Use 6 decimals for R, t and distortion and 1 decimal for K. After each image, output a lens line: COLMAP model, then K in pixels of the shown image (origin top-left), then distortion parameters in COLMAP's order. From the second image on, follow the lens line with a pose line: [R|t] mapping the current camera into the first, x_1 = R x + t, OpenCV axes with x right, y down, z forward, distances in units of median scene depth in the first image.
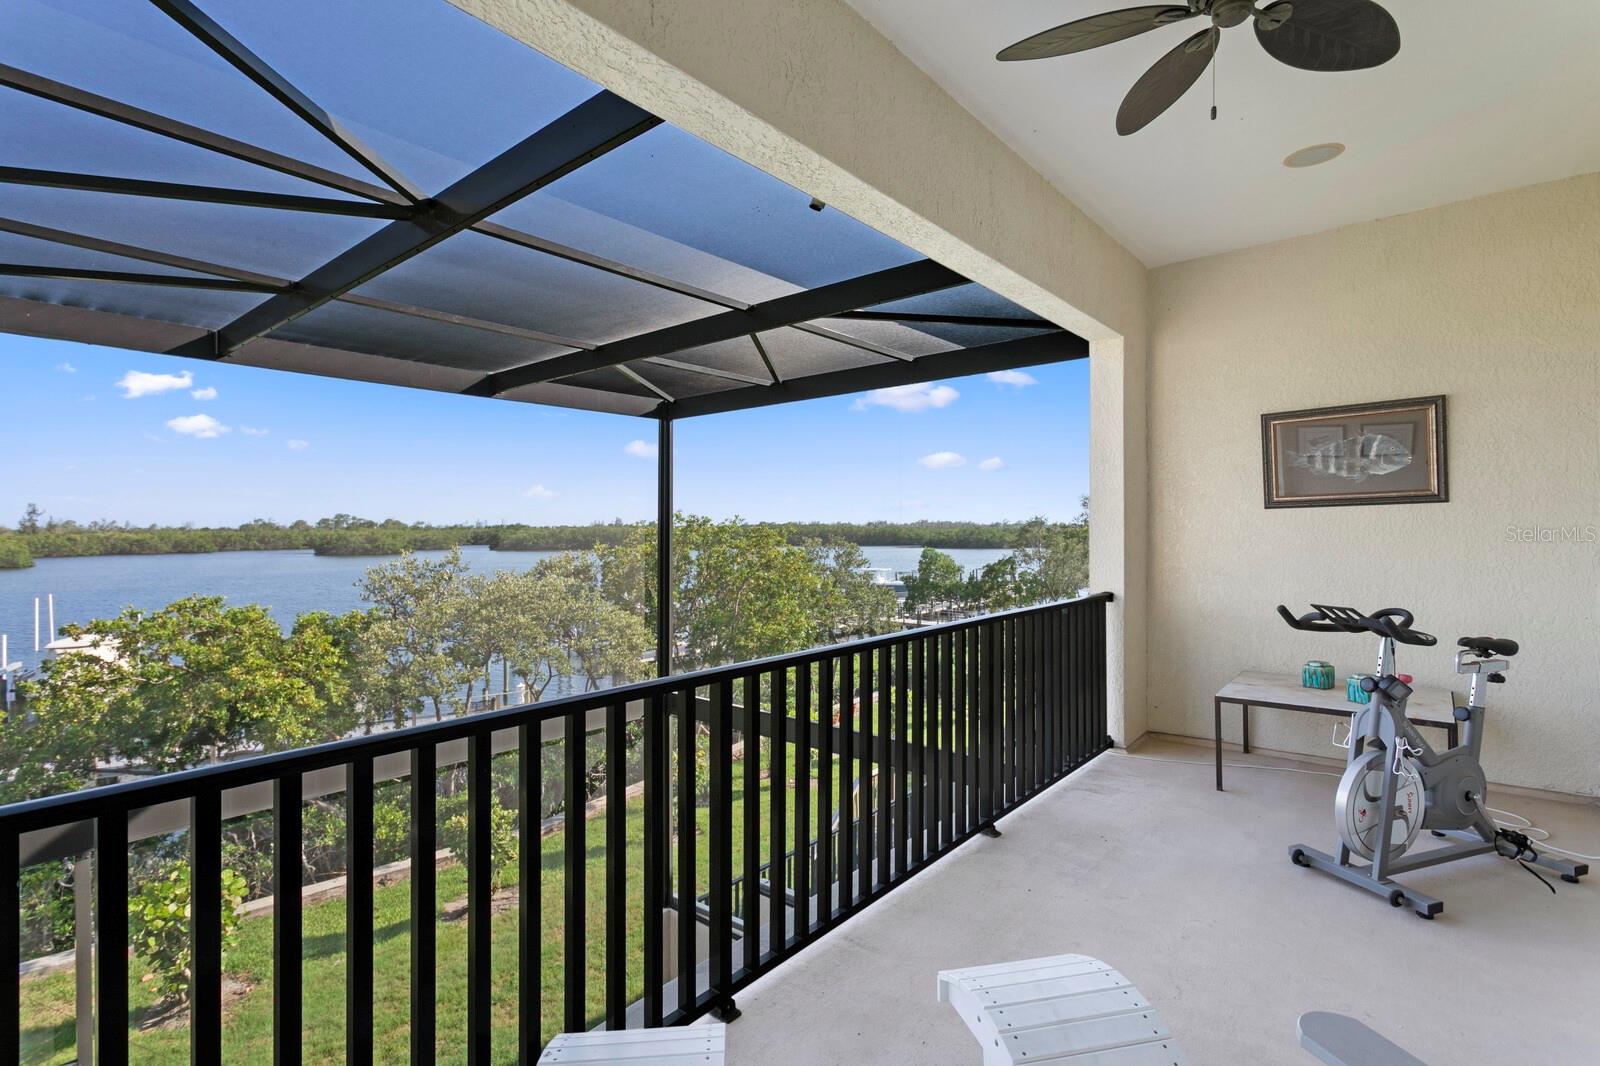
lens RADIAL K [[770.9, 0, 777.4], [0, 770.9, 540.9], [0, 0, 1]] dist [0.006355, 0.002855]
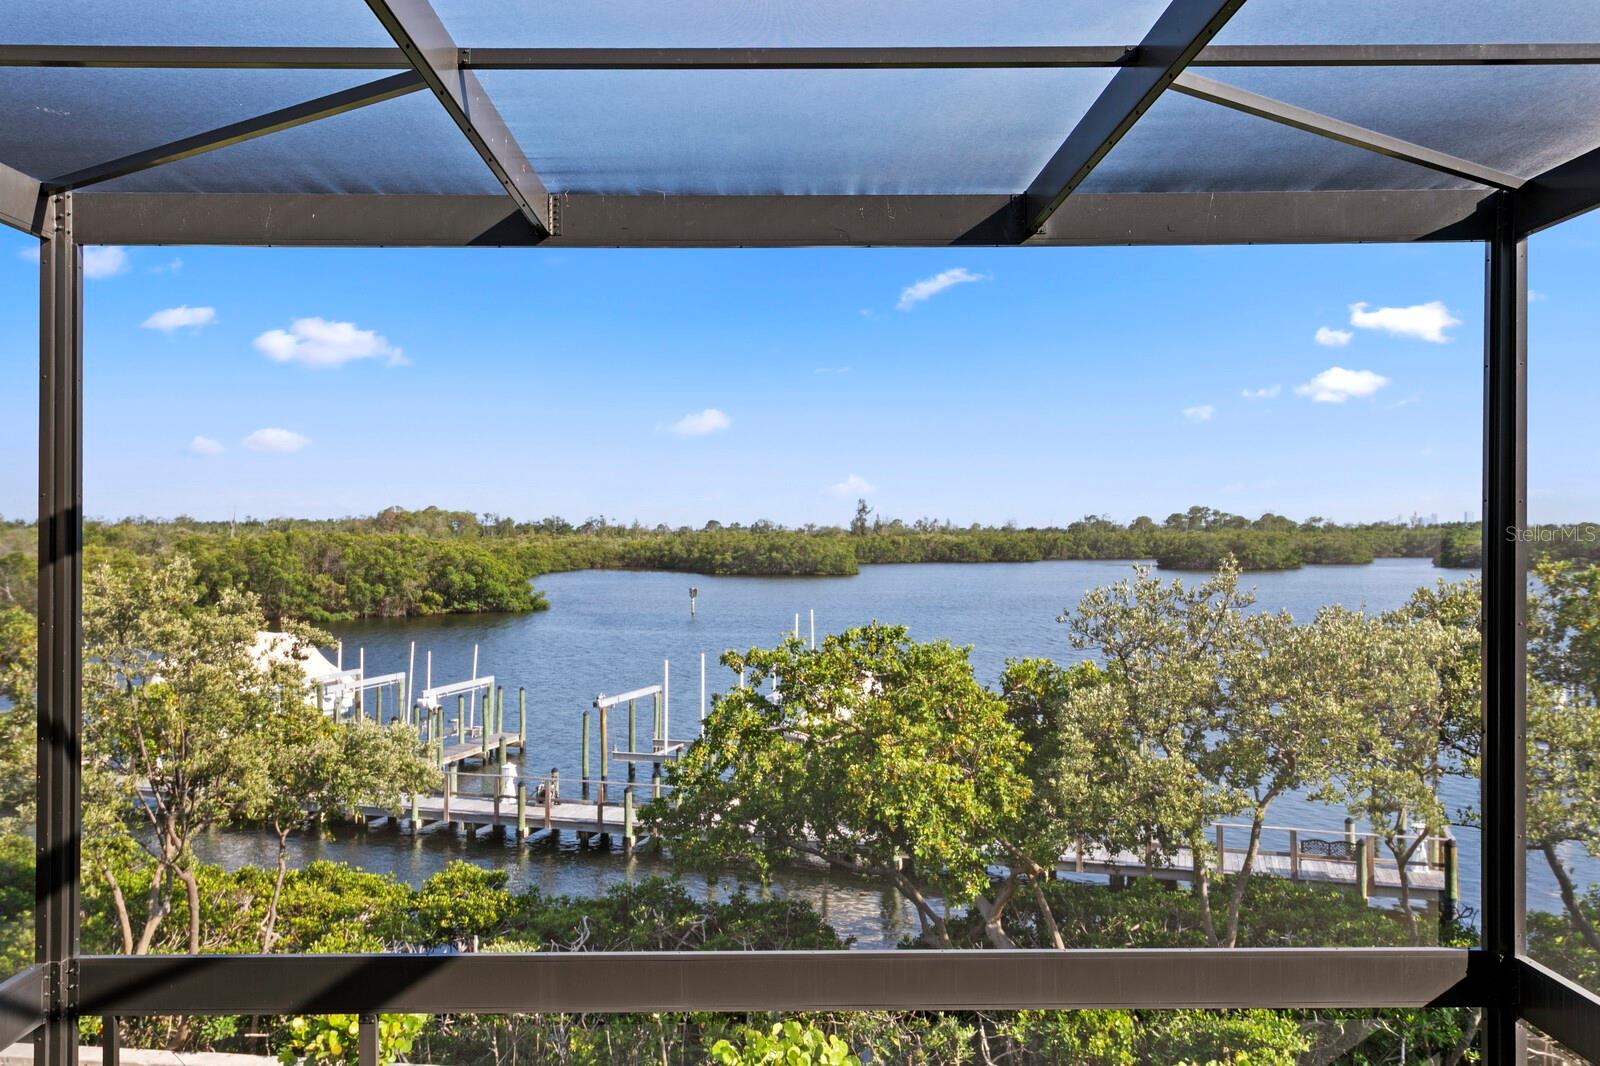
lens RADIAL K [[1265.3, 0, 765.4], [0, 1265.3, 533.5], [0, 0, 1]] dist [0.010092, 0.003201]
pose [[0.659987, 0.002266, -0.751274, 0.034535], [-0.011577, 0.999907, -0.007154, -0.001129], [0.751188, 0.013419, 0.659952, 0.124386]]
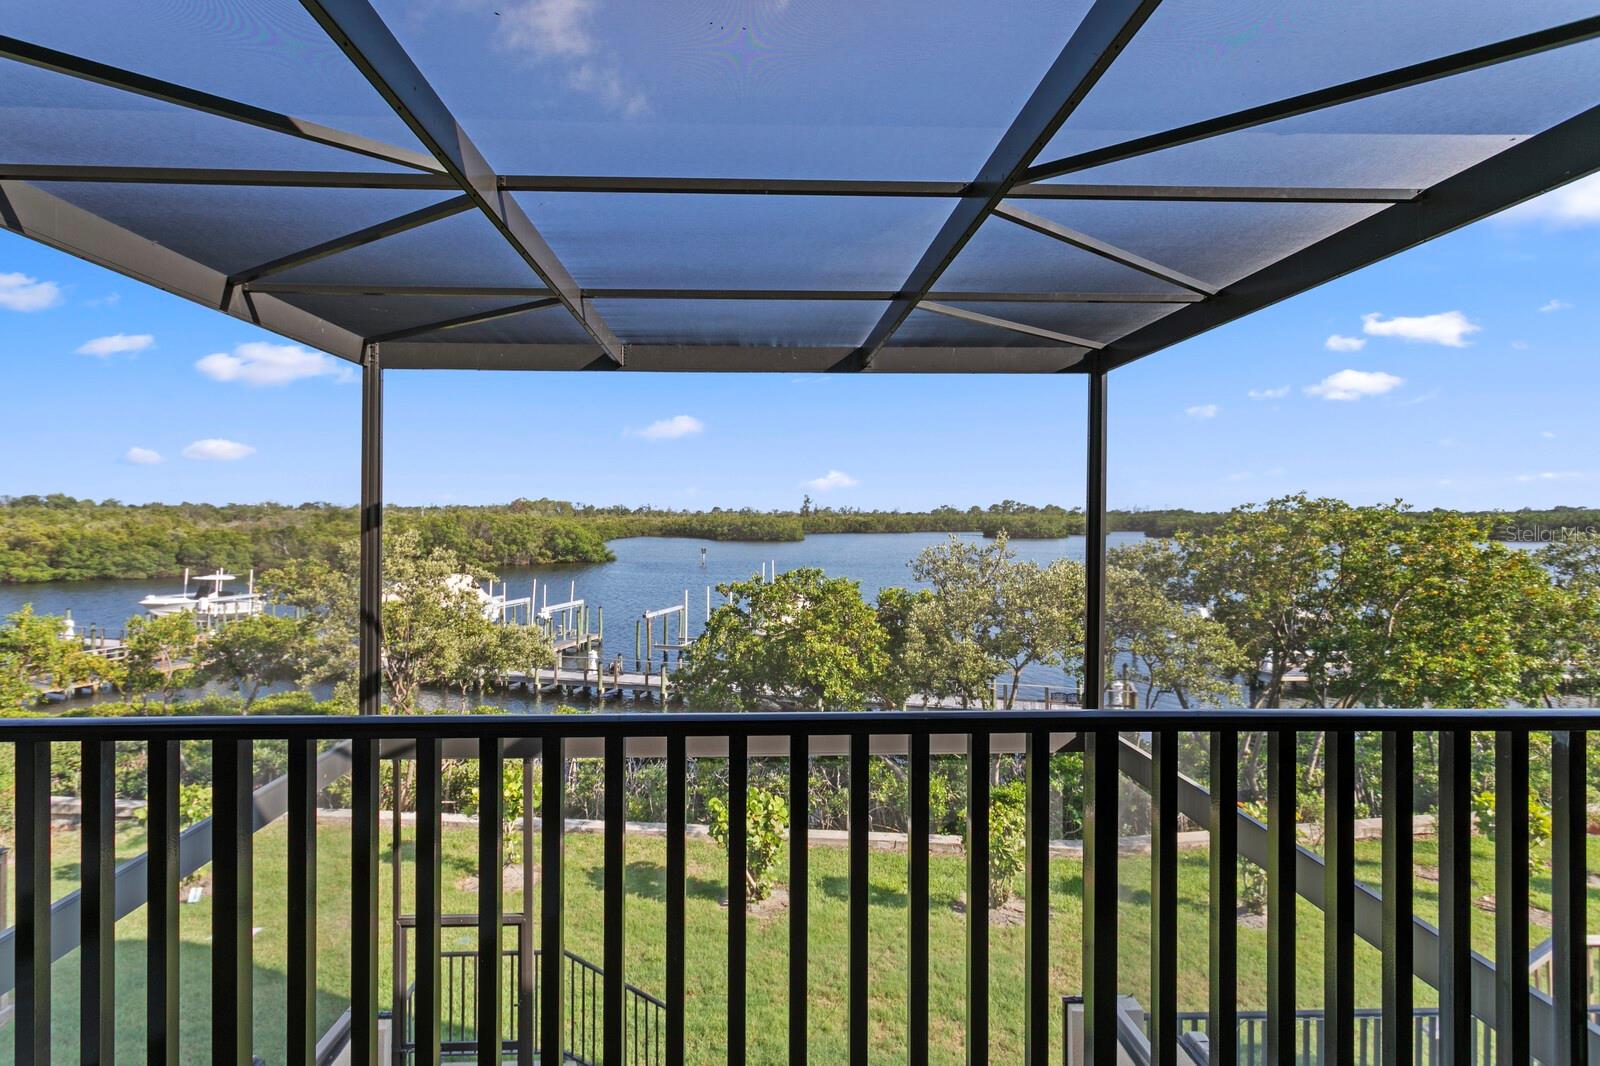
lens RADIAL K [[770.9, 0, 775.2], [0, 770.9, 516.3], [0, 0, 1]] dist [0.006355, 0.002855]
pose [[0.685274, 0.006024, -0.728260, 0.079070], [-0.015335, 0.999863, -0.006159, -0.001566], [0.728124, 0.015388, 0.685273, 0.094987]]
